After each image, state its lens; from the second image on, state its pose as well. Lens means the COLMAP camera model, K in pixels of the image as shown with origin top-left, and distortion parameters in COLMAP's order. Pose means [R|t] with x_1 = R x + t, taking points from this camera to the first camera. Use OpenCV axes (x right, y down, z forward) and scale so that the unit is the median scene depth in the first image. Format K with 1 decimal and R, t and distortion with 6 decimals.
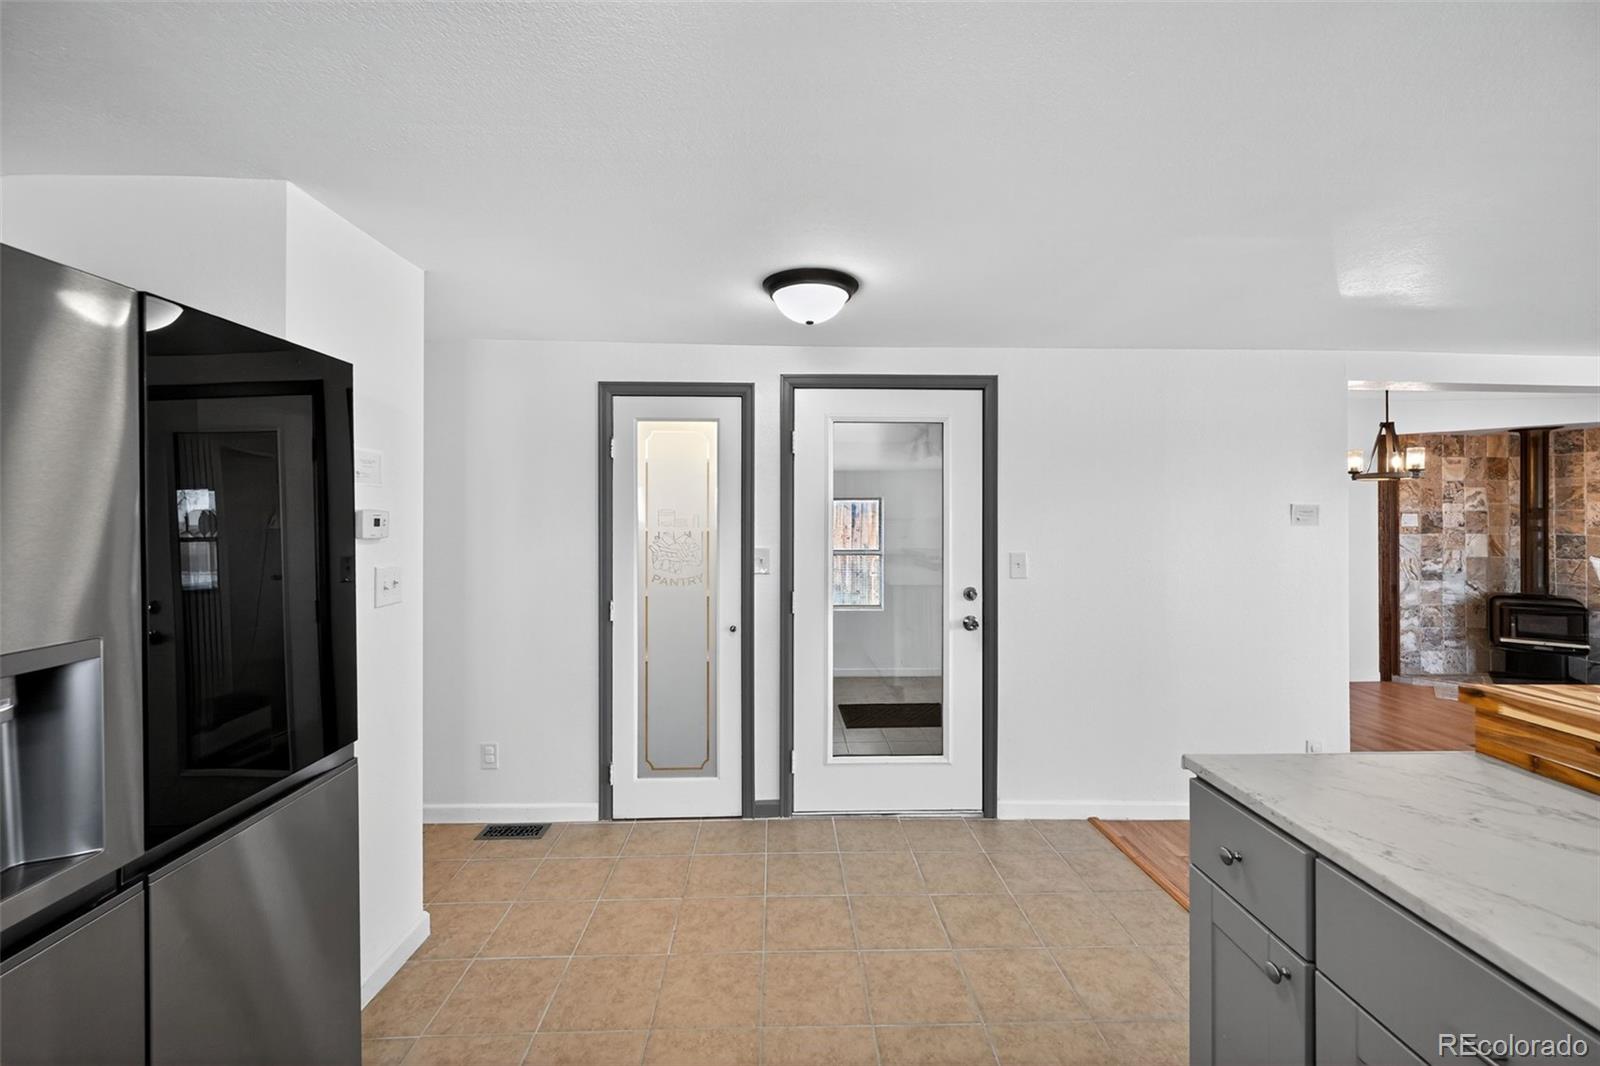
lens RADIAL K [[637.4, 0, 796.4], [0, 637.4, 513.5], [0, 0, 1]] dist [-0.001252, -0.000177]
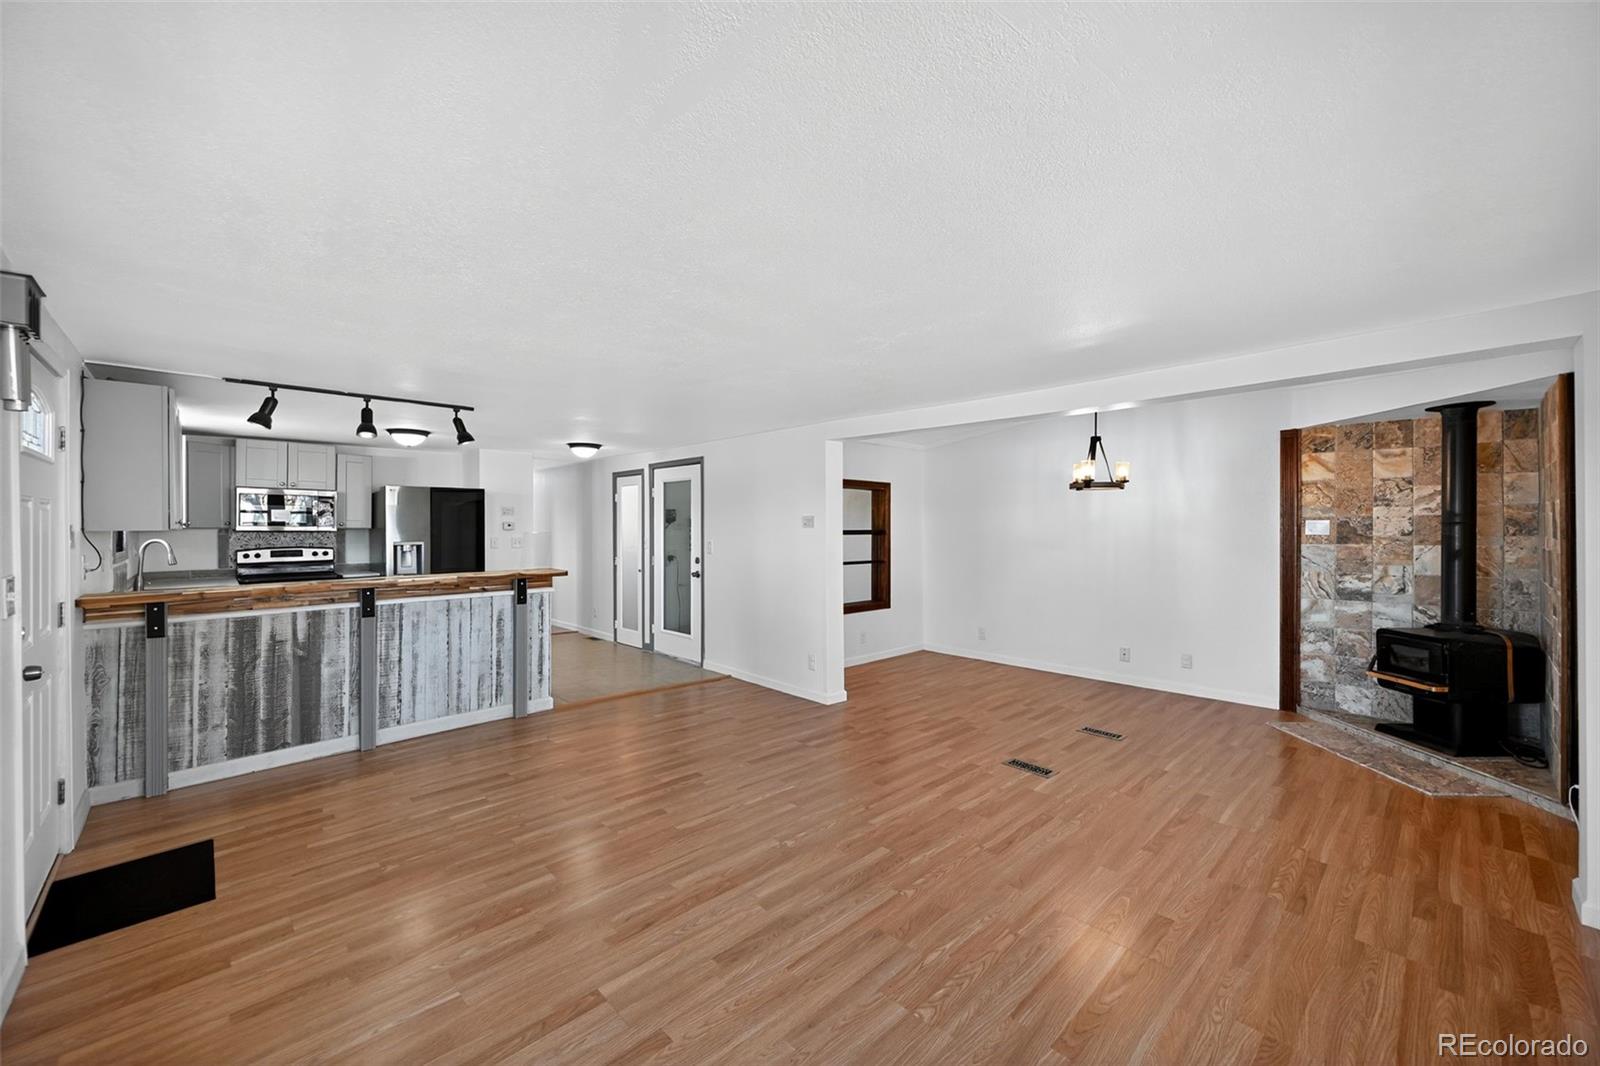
lens RADIAL K [[637.4, 0, 794.2], [0, 637.4, 527.5], [0, 0, 1]] dist [-0.001252, -0.000177]
pose [[0.663566, 0.000179, -0.748118, 1.137013], [0.001718, 0.999997, 0.001763, 0.007600], [0.748116, -0.002456, 0.663564, -0.090223]]
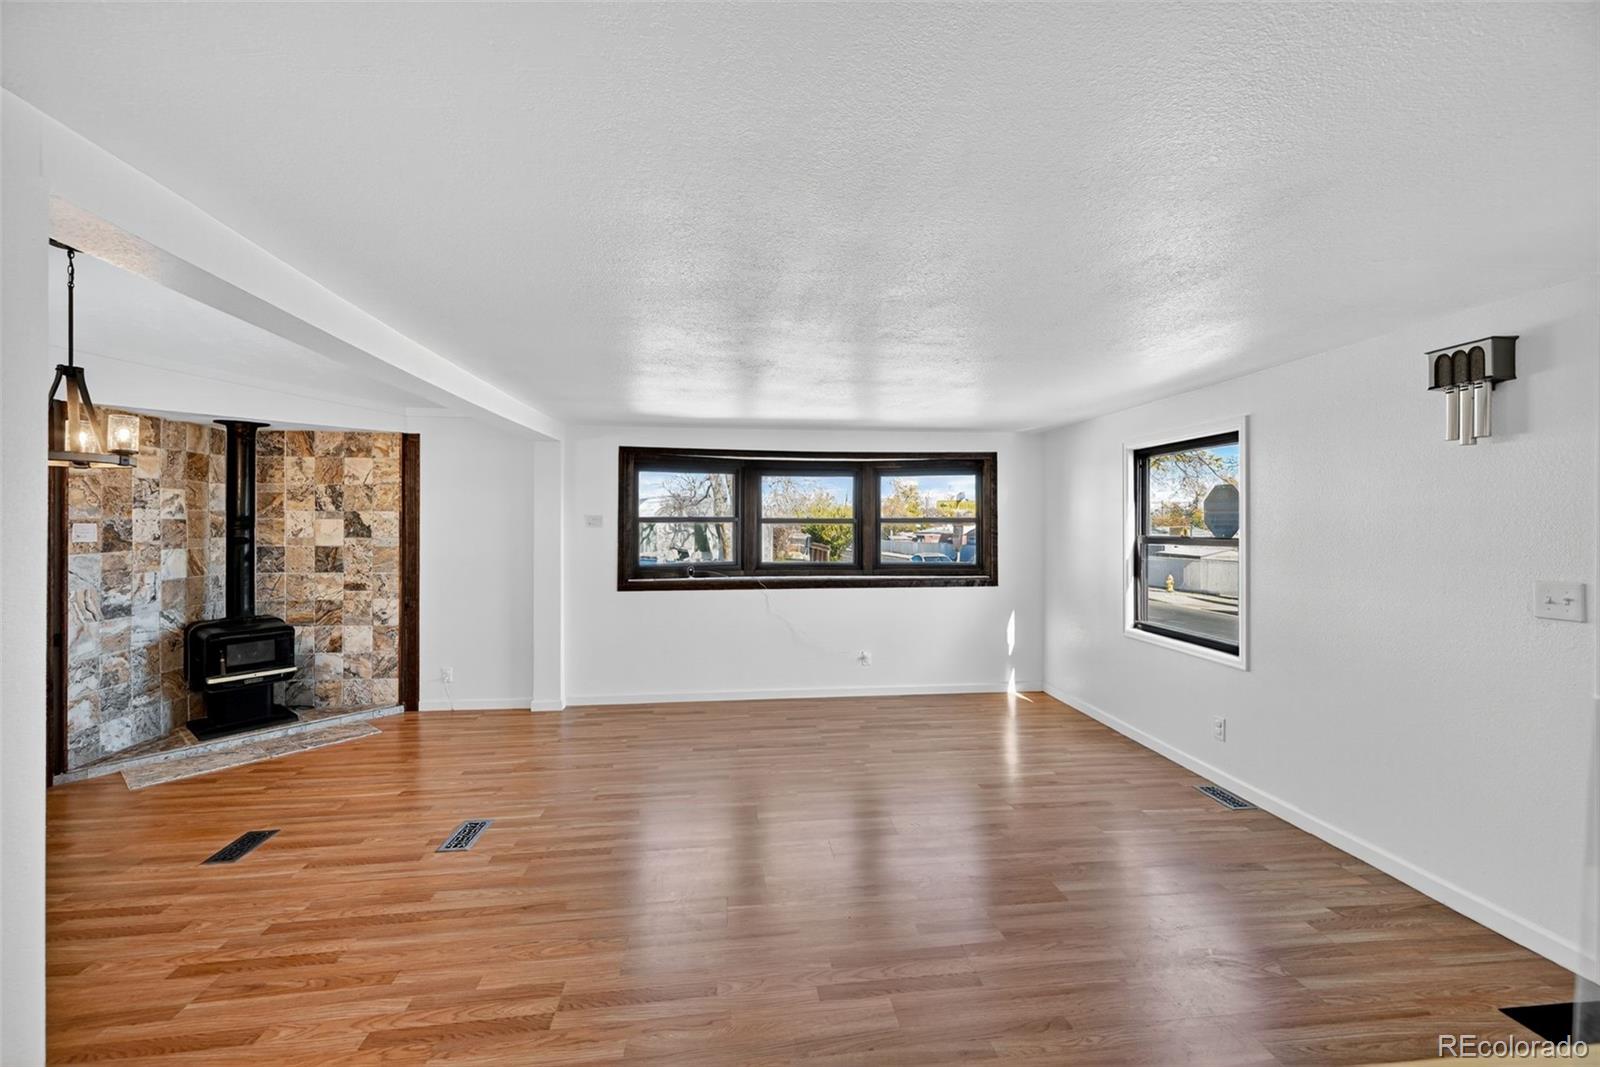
lens RADIAL K [[637.4, 0, 800.8], [0, 637.4, 513.7], [0, 0, 1]] dist [-0.001252, -0.000177]
pose [[-0.083195, 0.012460, 0.996455, 0.235359], [0.001458, 0.999922, -0.012381, -0.000253], [-0.996532, 0.000423, -0.083207, 0.306822]]
